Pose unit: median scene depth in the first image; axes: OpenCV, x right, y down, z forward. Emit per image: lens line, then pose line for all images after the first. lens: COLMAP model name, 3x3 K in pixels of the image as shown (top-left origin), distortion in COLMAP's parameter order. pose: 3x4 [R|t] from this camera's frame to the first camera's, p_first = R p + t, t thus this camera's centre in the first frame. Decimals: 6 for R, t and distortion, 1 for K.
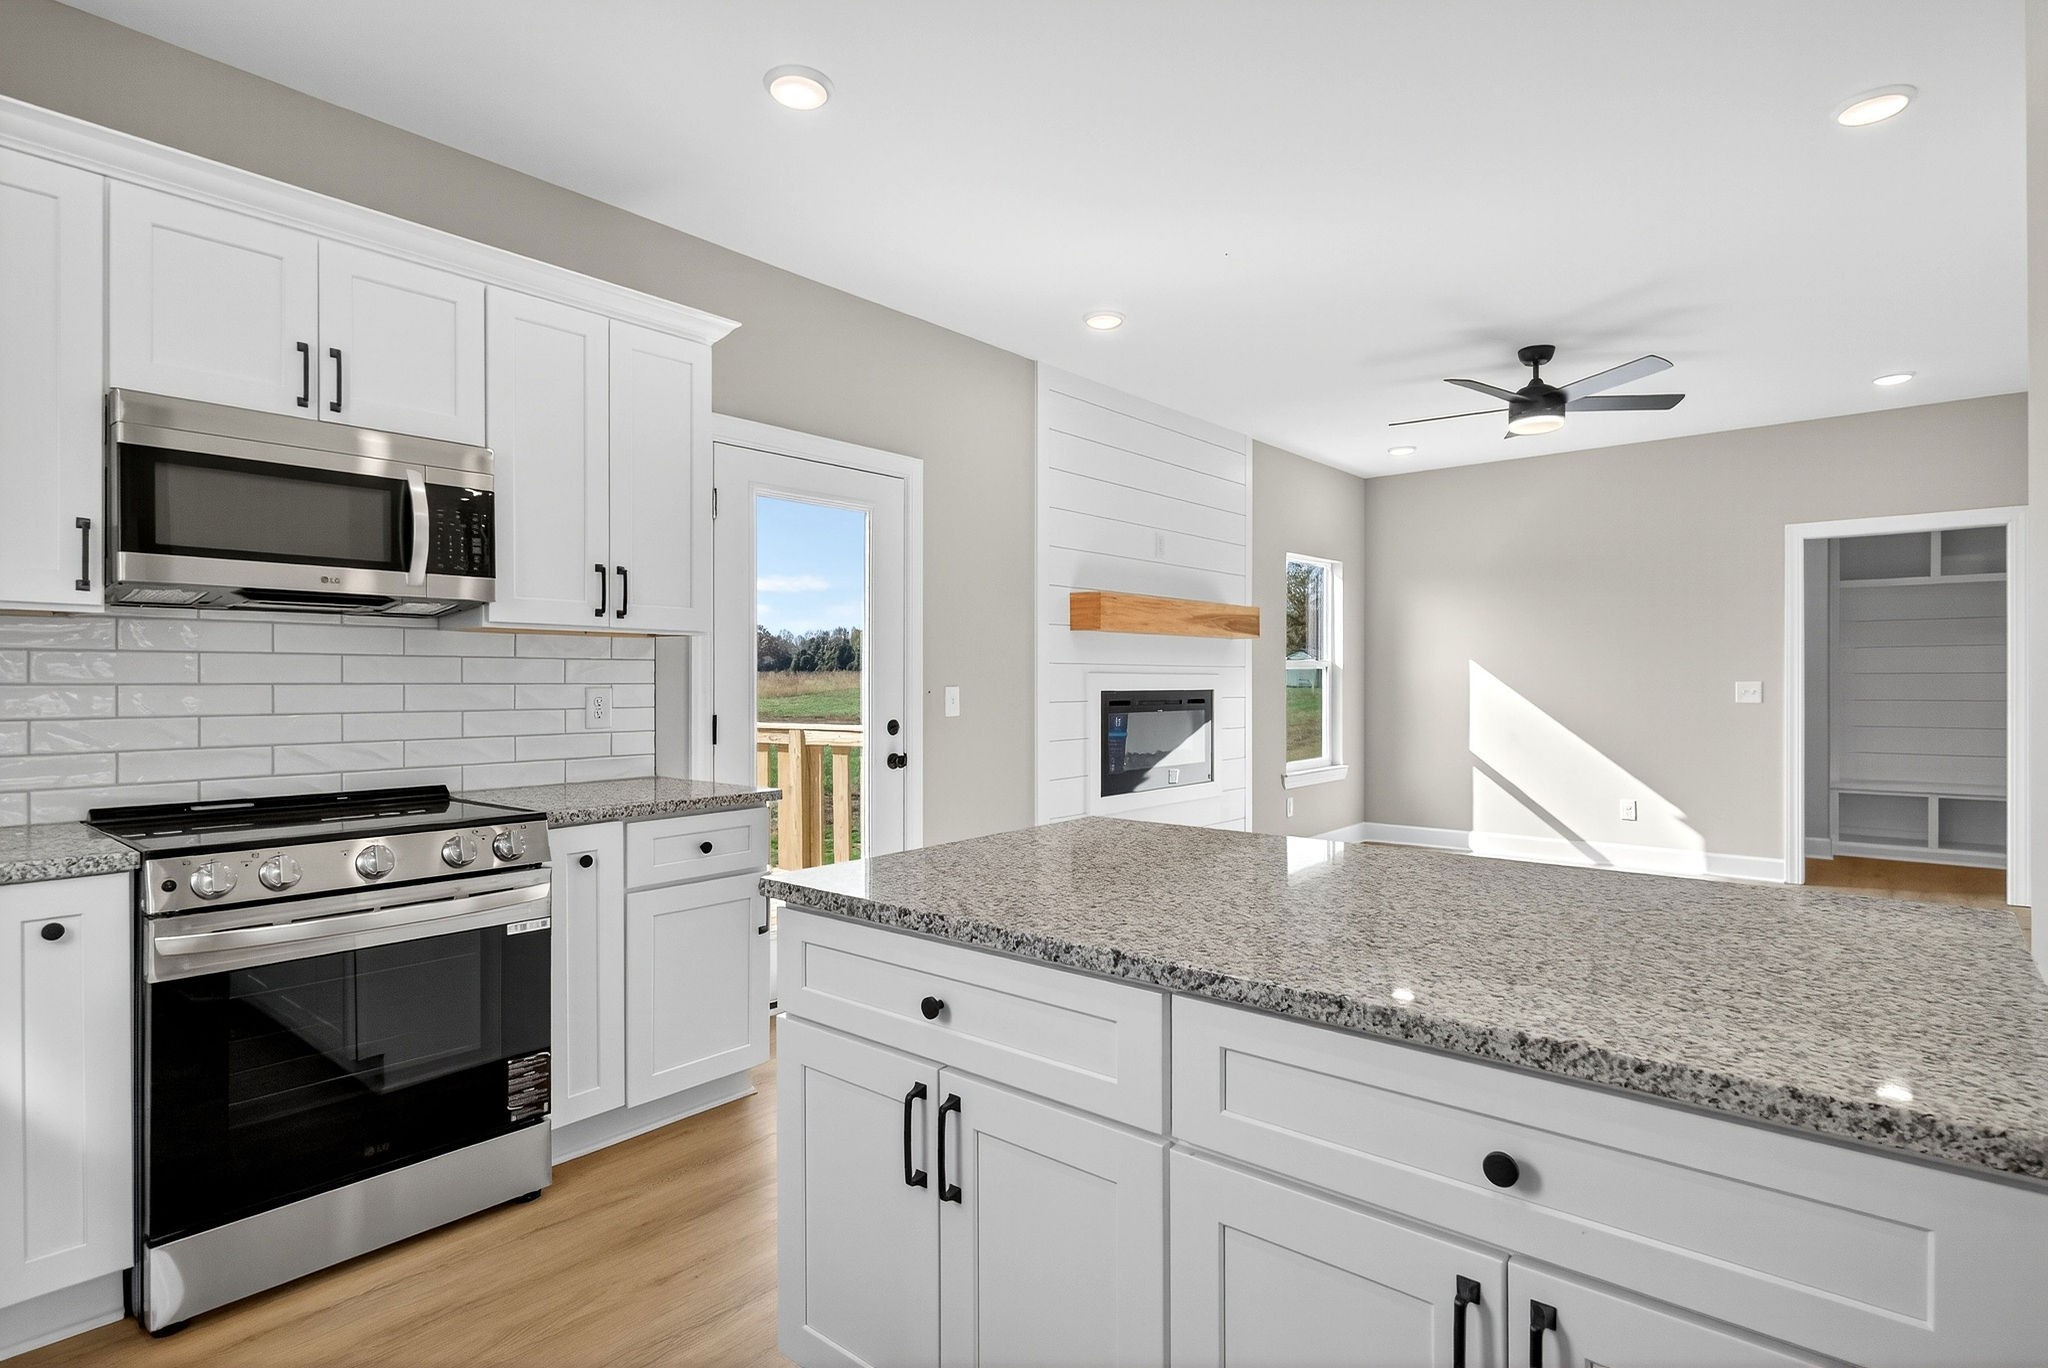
lens RADIAL K [[1046.9, 0, 1012.5], [0, 1046.9, 680.1], [0, 0, 1]] dist [0.001494, 0.000131]
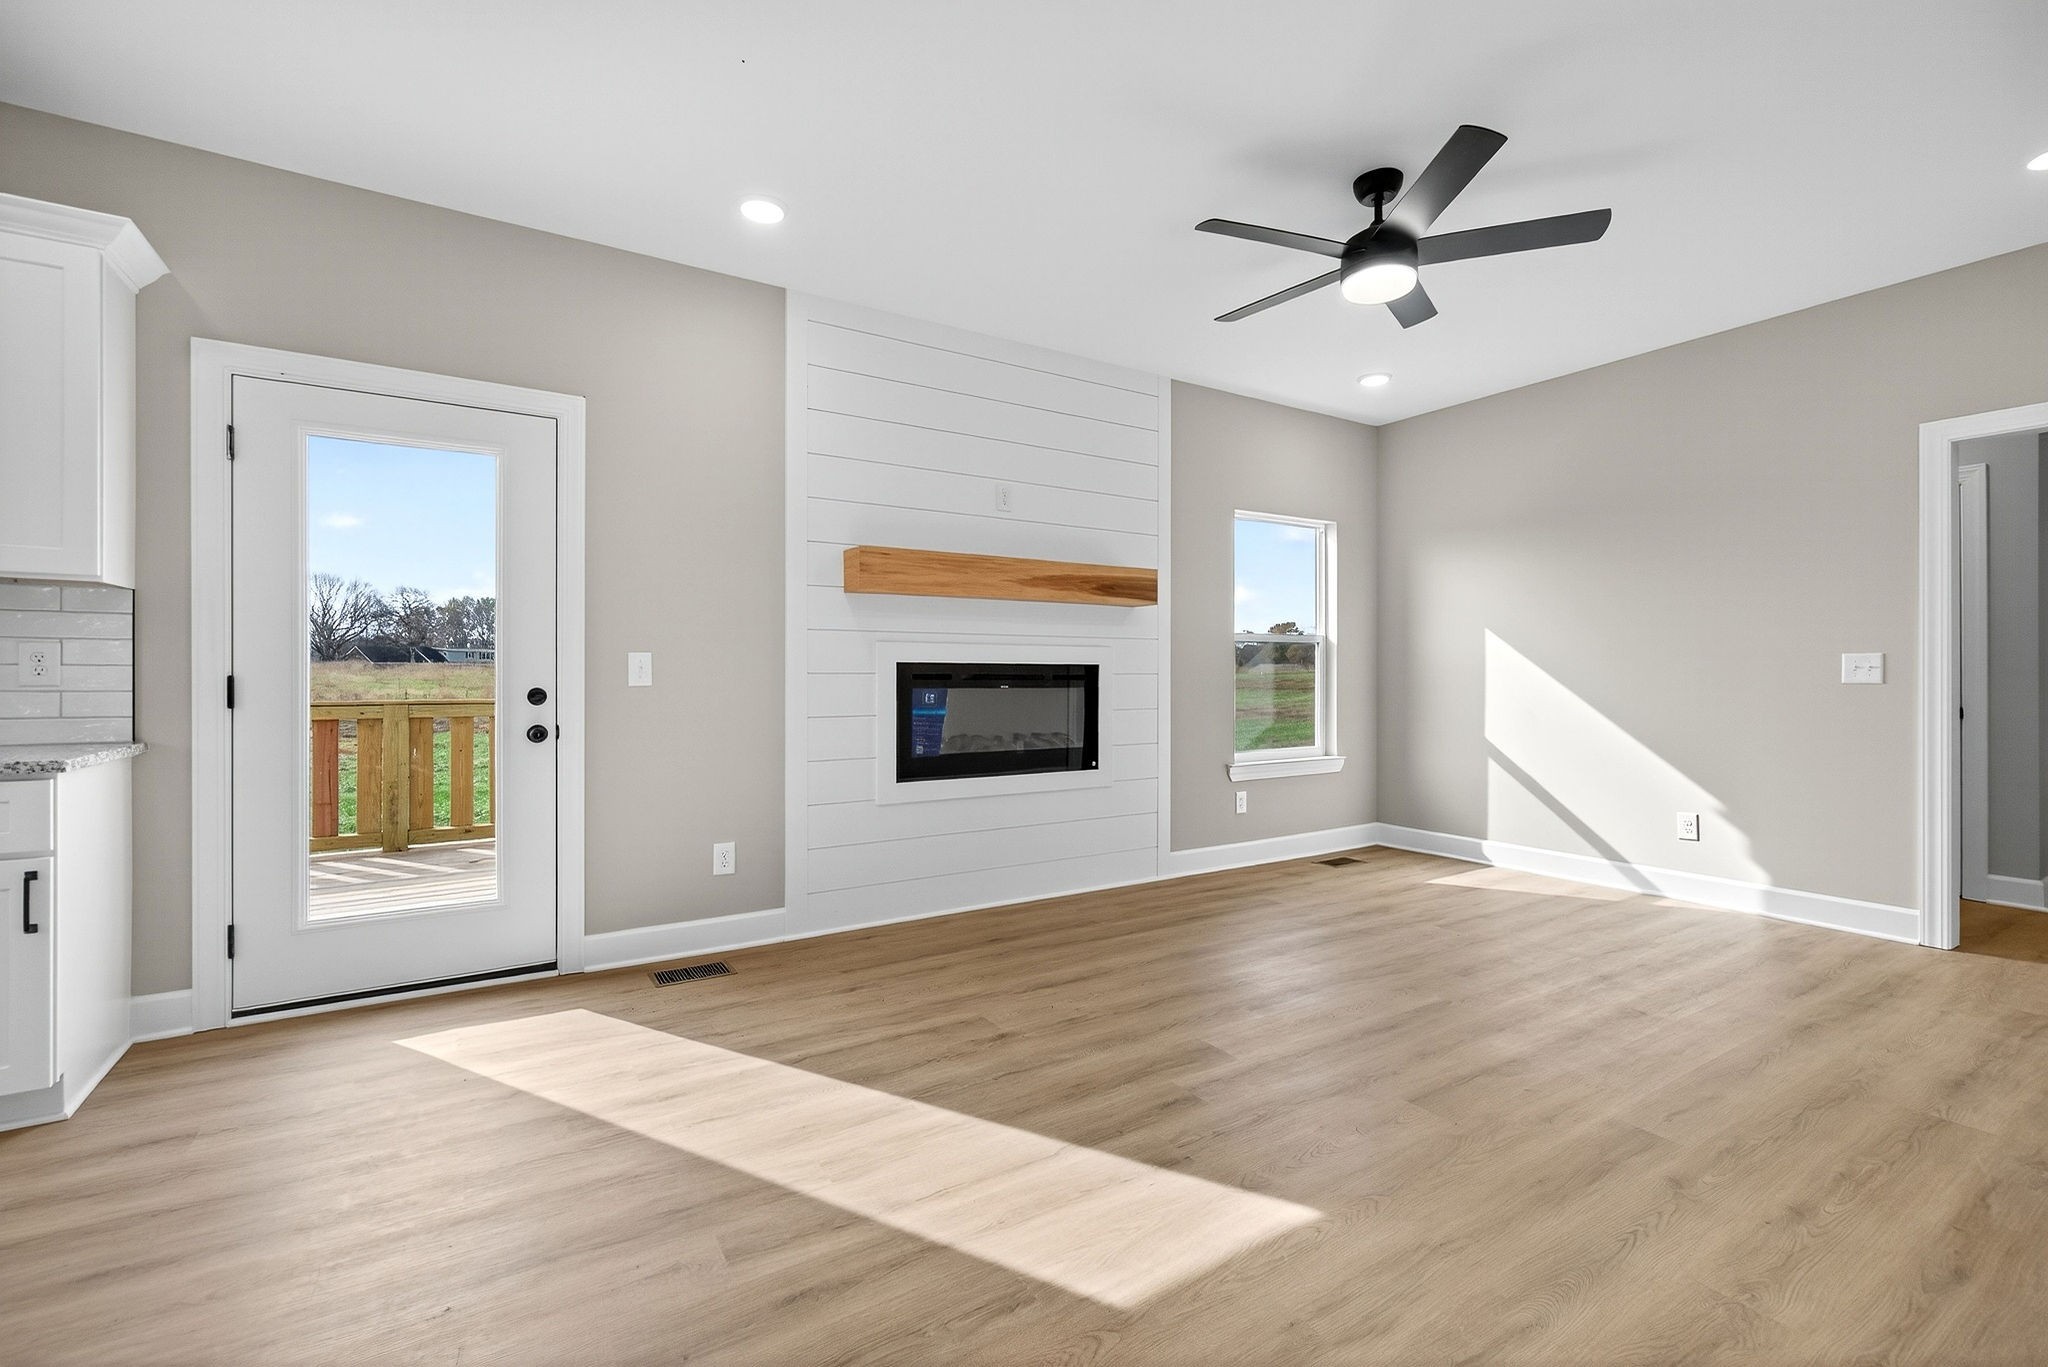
lens RADIAL K [[876.2, 0, 1025.8], [0, 876.2, 677.9], [0, 0, 1]] dist [-0.000802, -0.000157]
pose [[0.955794, 0.003039, -0.294021, 0.728931], [-0.002073, 0.999991, 0.003598, 0.037114], [0.294029, -0.002829, 0.955792, 0.586000]]
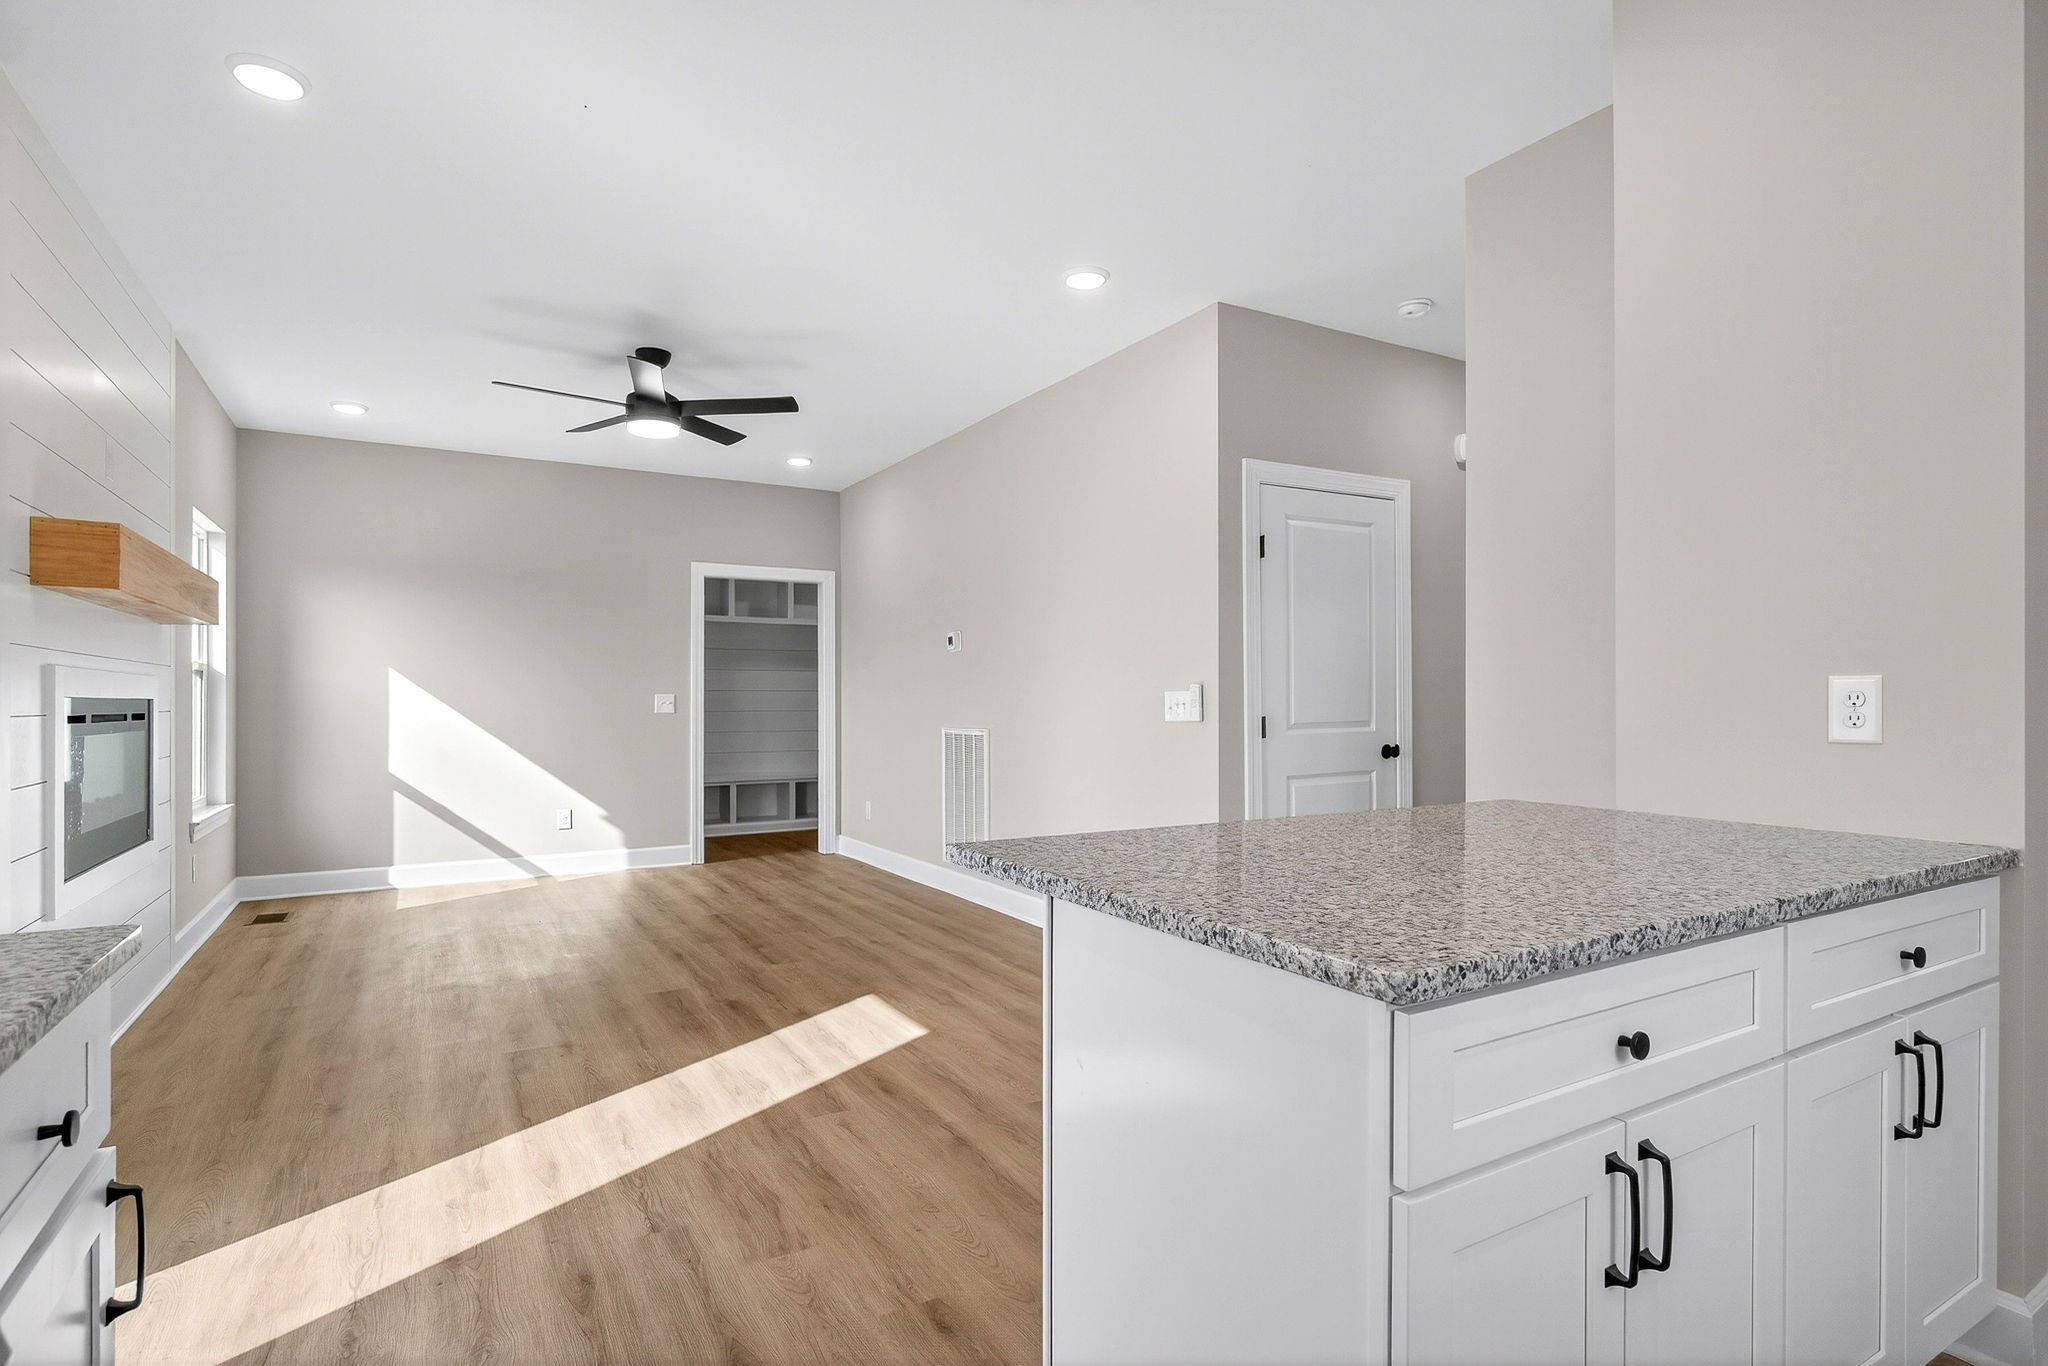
lens RADIAL K [[1013.7, 0, 1011.3], [0, 1013.7, 703.8], [0, 0, 1]] dist [-0.001393, -0.000276]
pose [[0.327508, -0.000251, 0.944848, -0.477920], [0.001537, 0.999999, -0.000267, 0.027037], [-0.944847, 0.001540, 0.327508, 0.599512]]
